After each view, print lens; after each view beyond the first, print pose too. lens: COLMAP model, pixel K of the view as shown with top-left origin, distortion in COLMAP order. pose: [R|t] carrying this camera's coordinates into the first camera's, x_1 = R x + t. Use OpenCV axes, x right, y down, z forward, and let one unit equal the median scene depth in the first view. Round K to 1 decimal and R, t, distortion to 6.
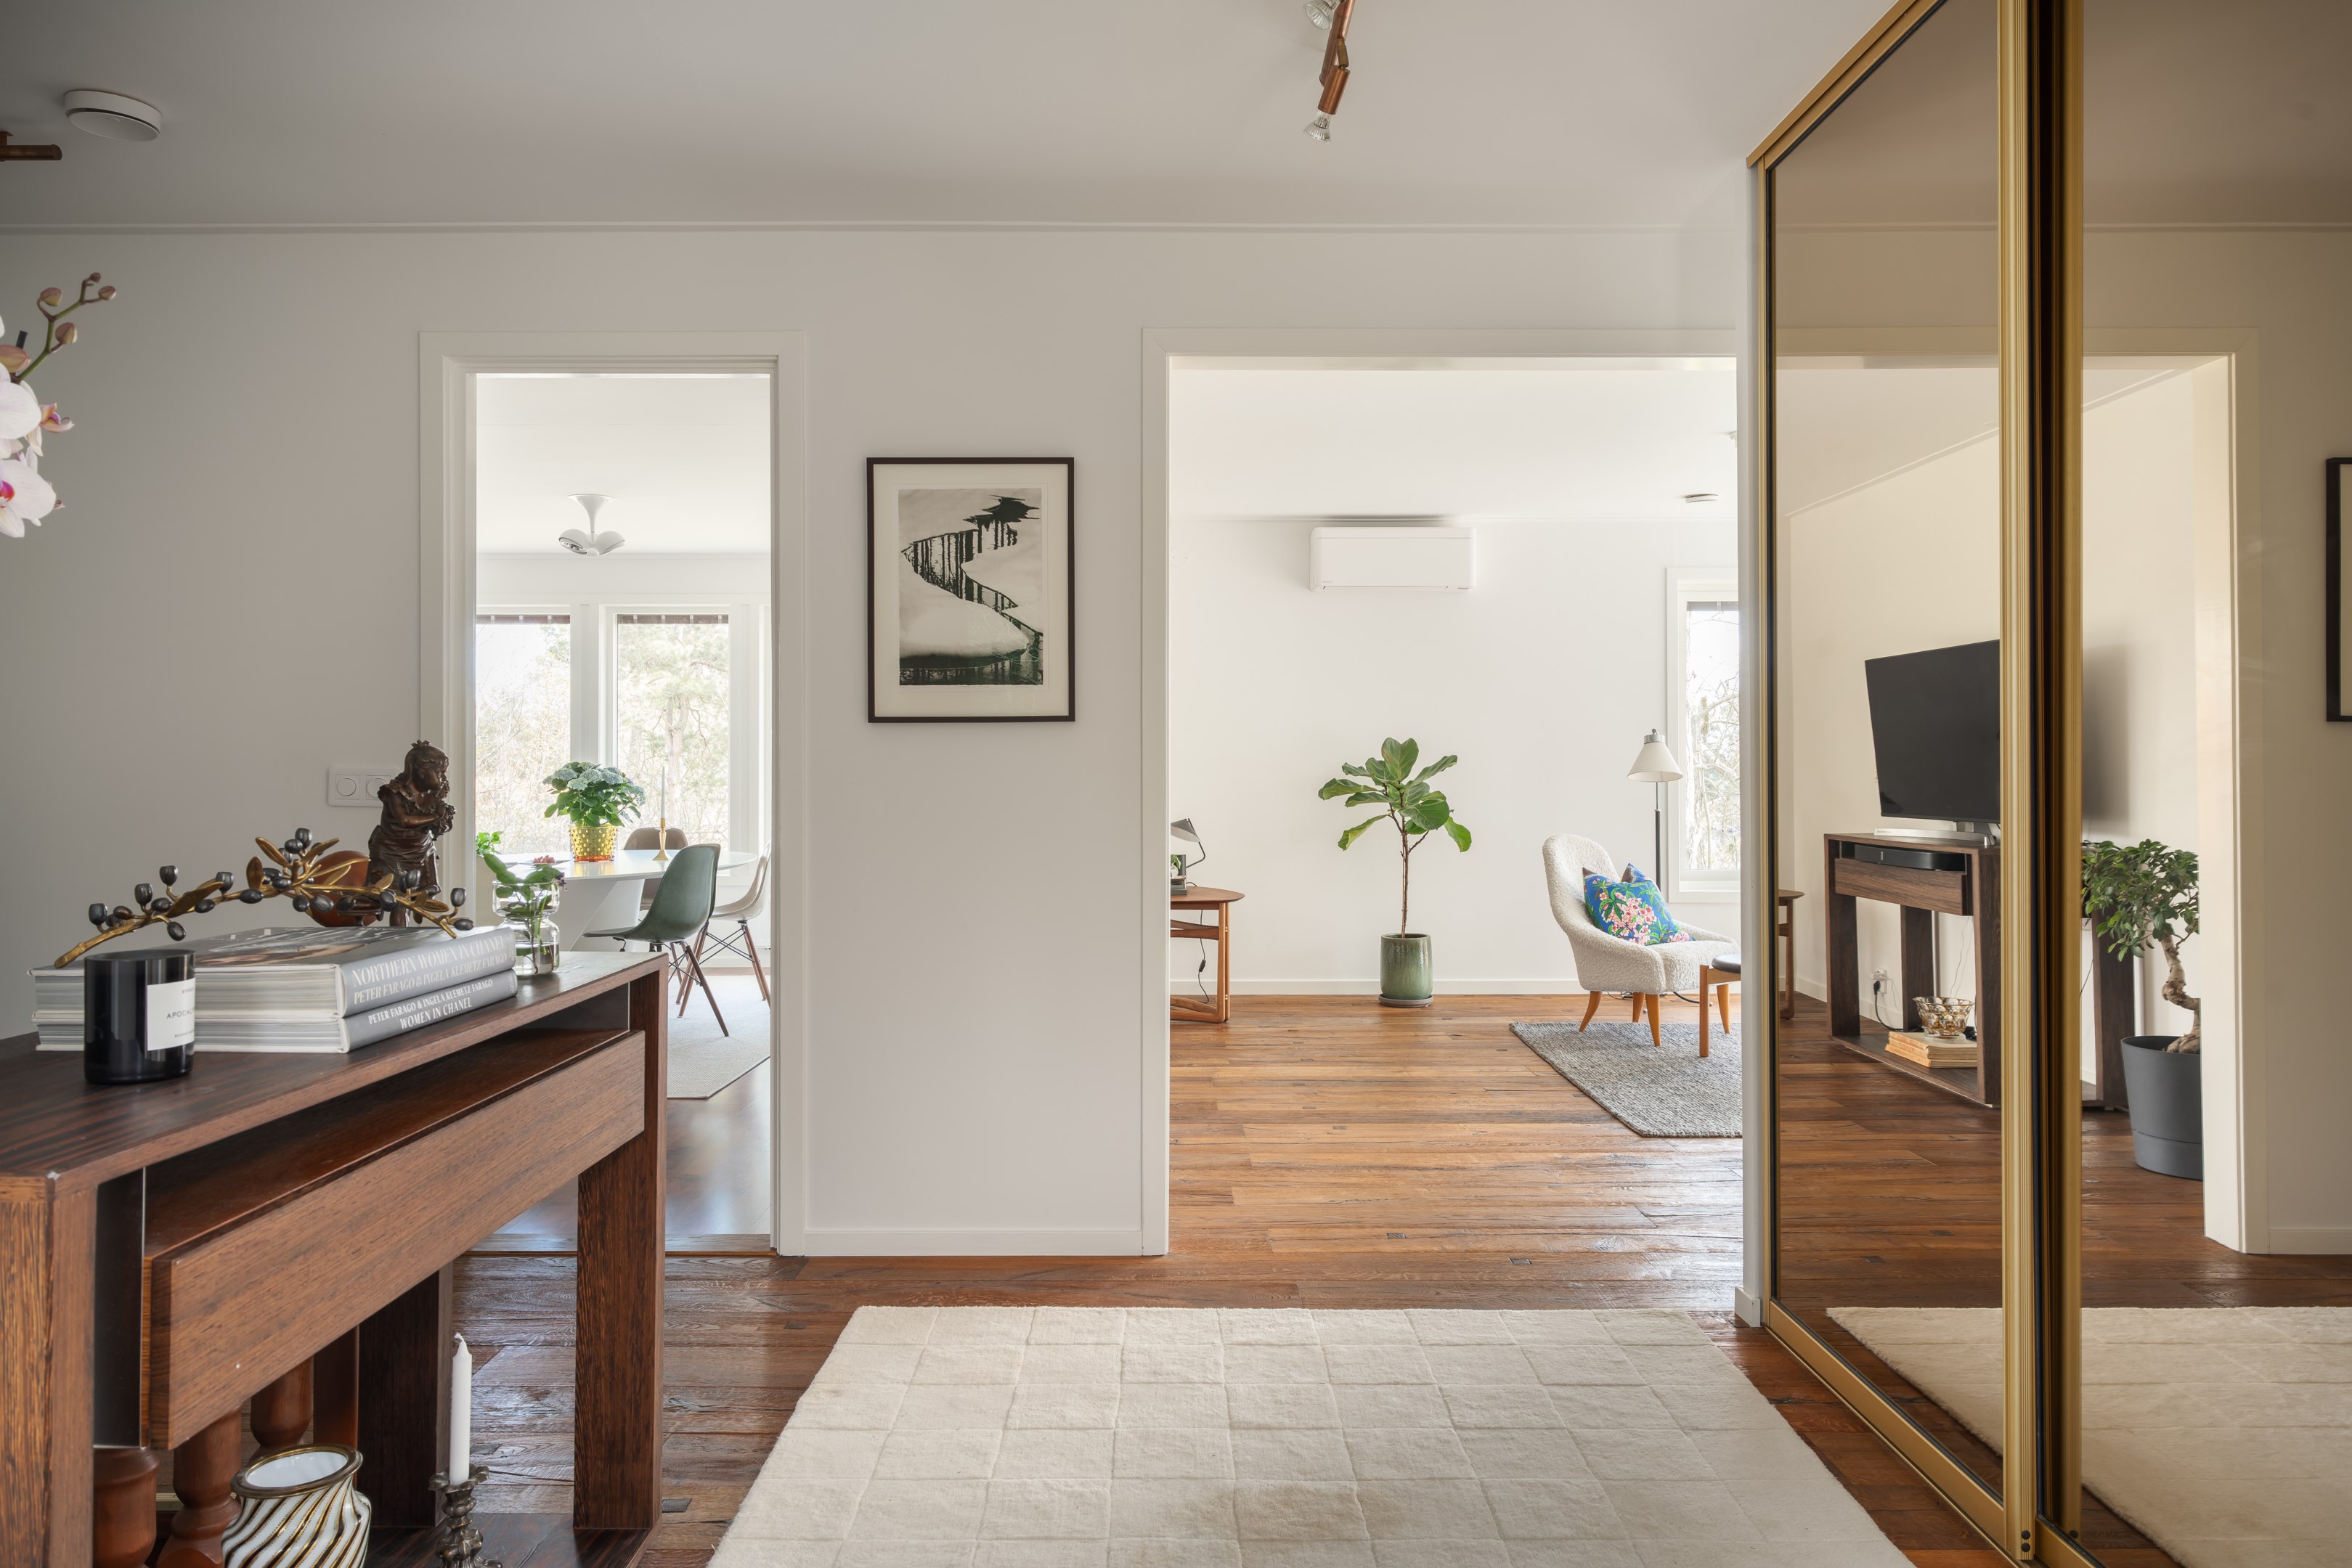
lens RADIAL K [[1528.0, 0, 1166.5], [0, 1528.0, 778.1], [0, 0, 1]] dist [0.000192, -0.003886]
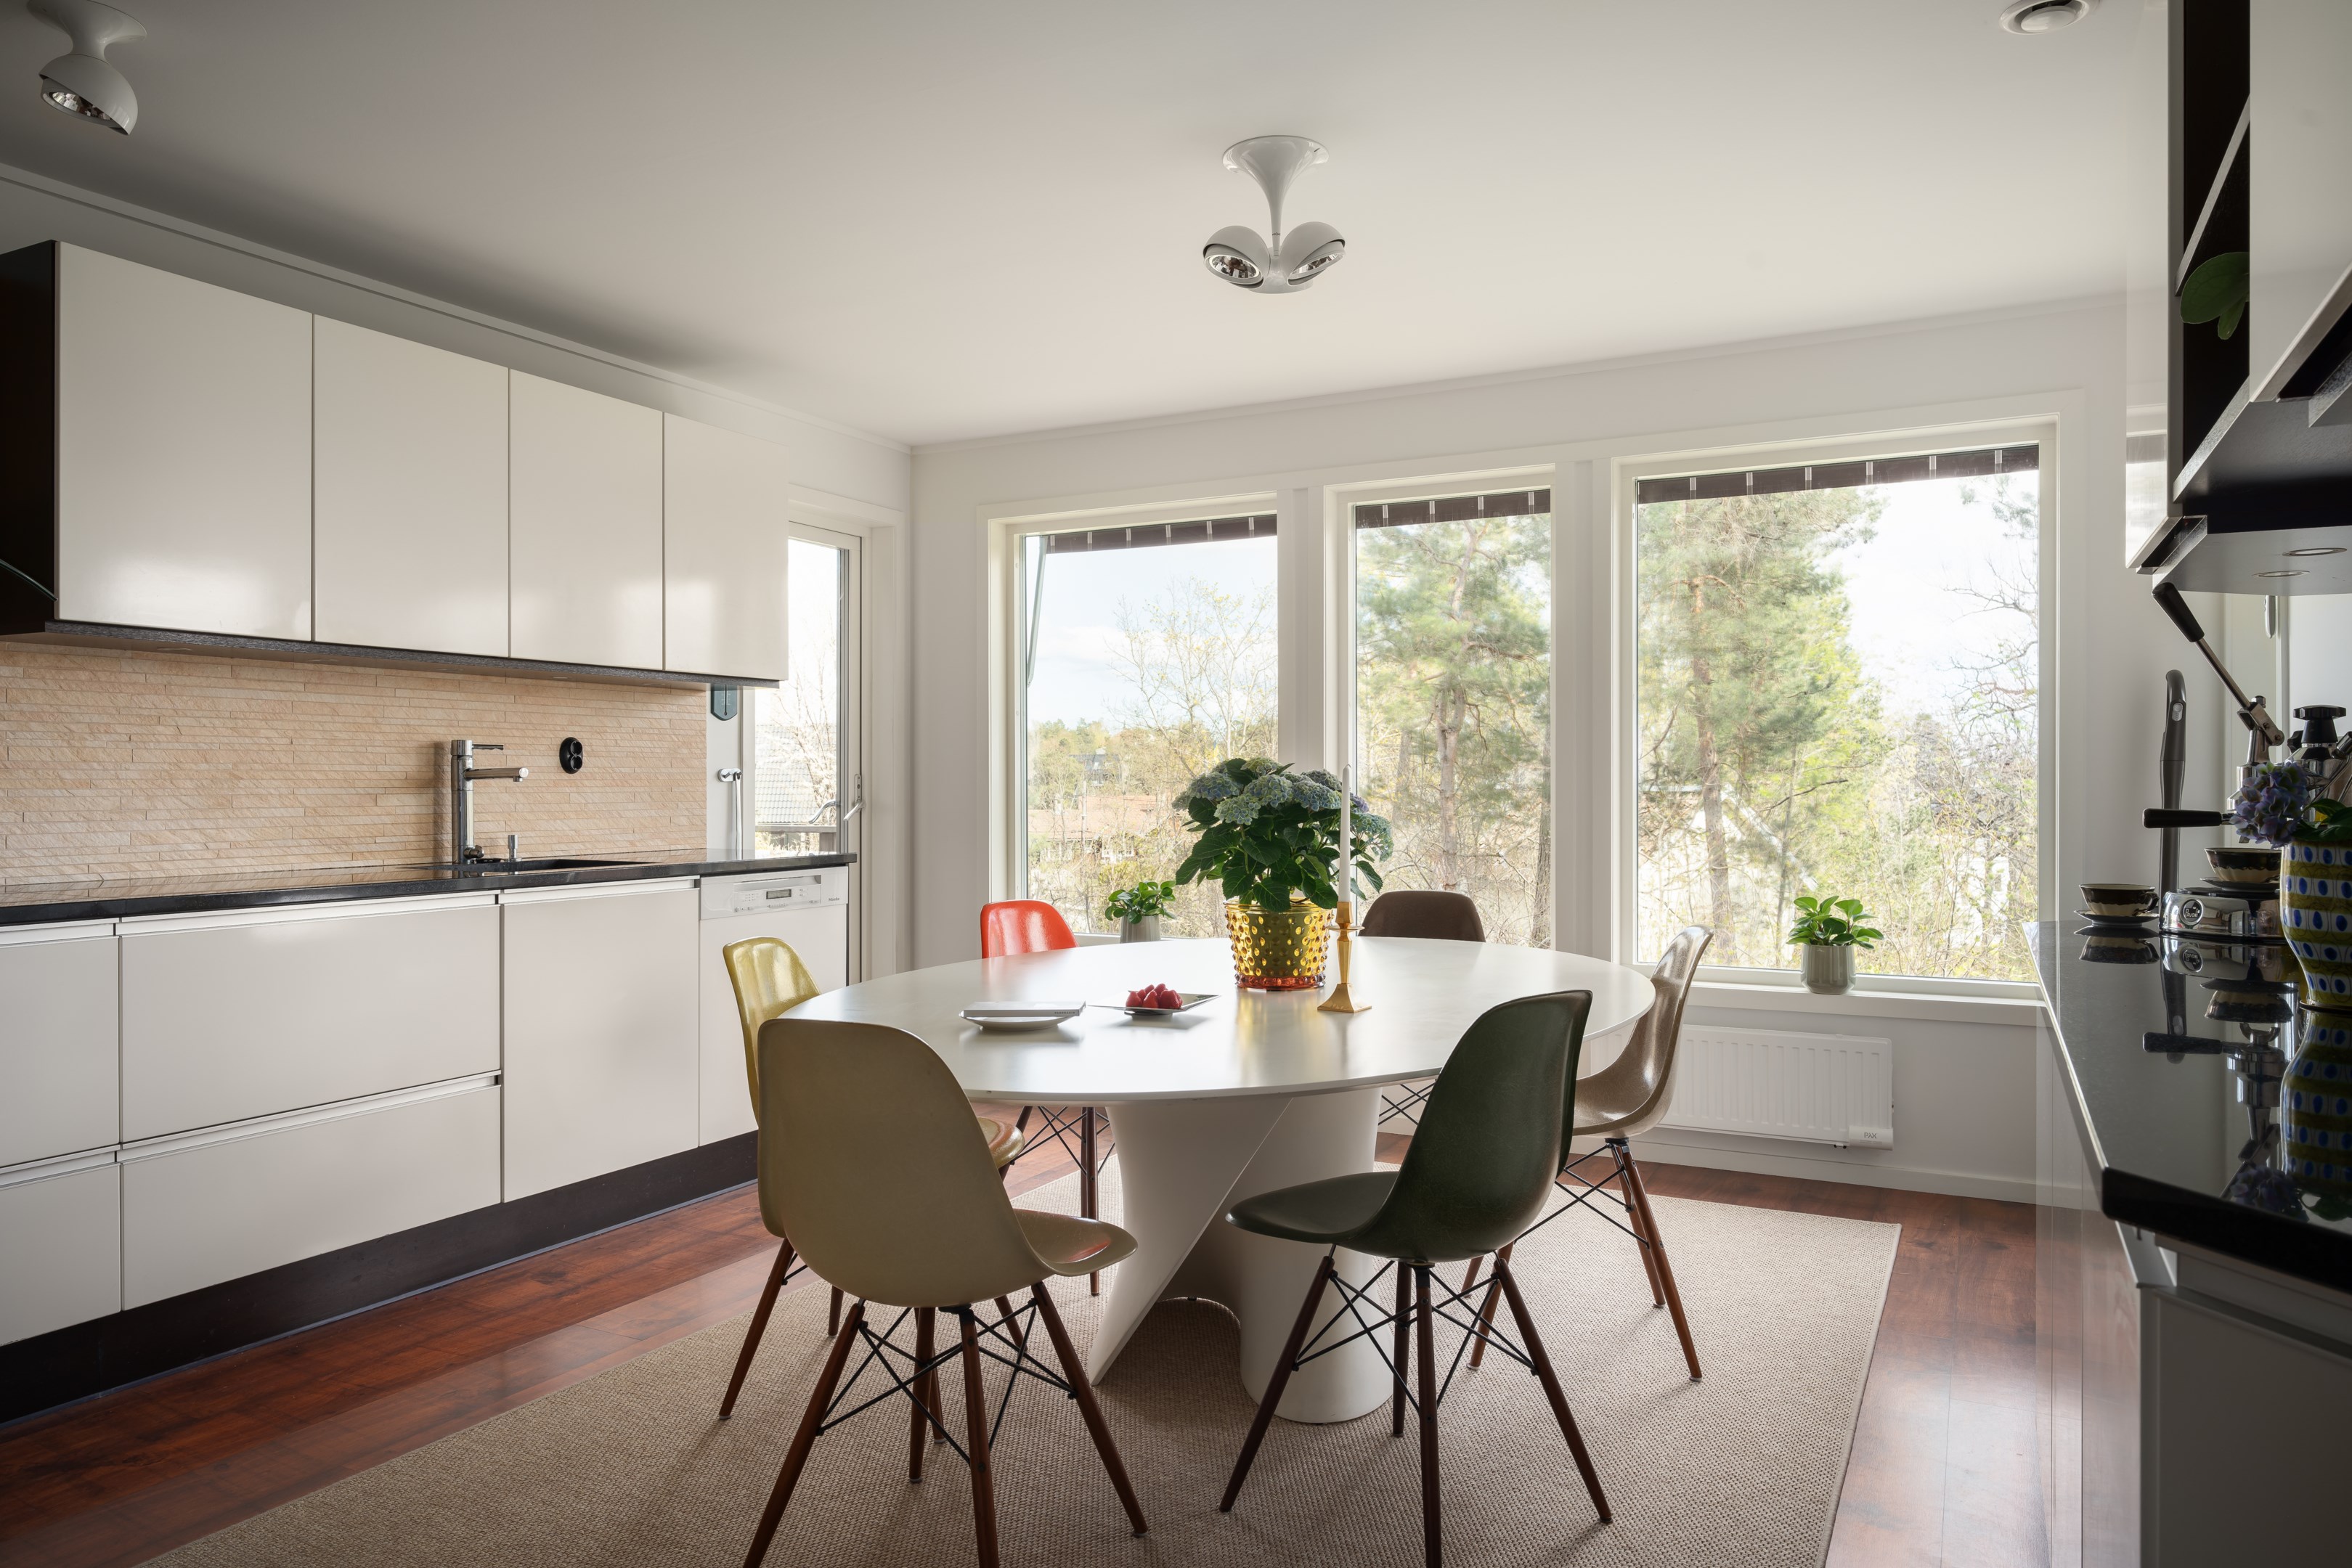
lens RADIAL K [[1528.0, 0, 1172.8], [0, 1528.0, 784.5], [0, 0, 1]] dist [0.000192, -0.003886]
pose [[0.882981, -0.003651, -0.469394, -0.198011], [0.002522, 0.999992, -0.003033, -0.002042], [0.469401, 0.001495, 0.882984, 0.603891]]
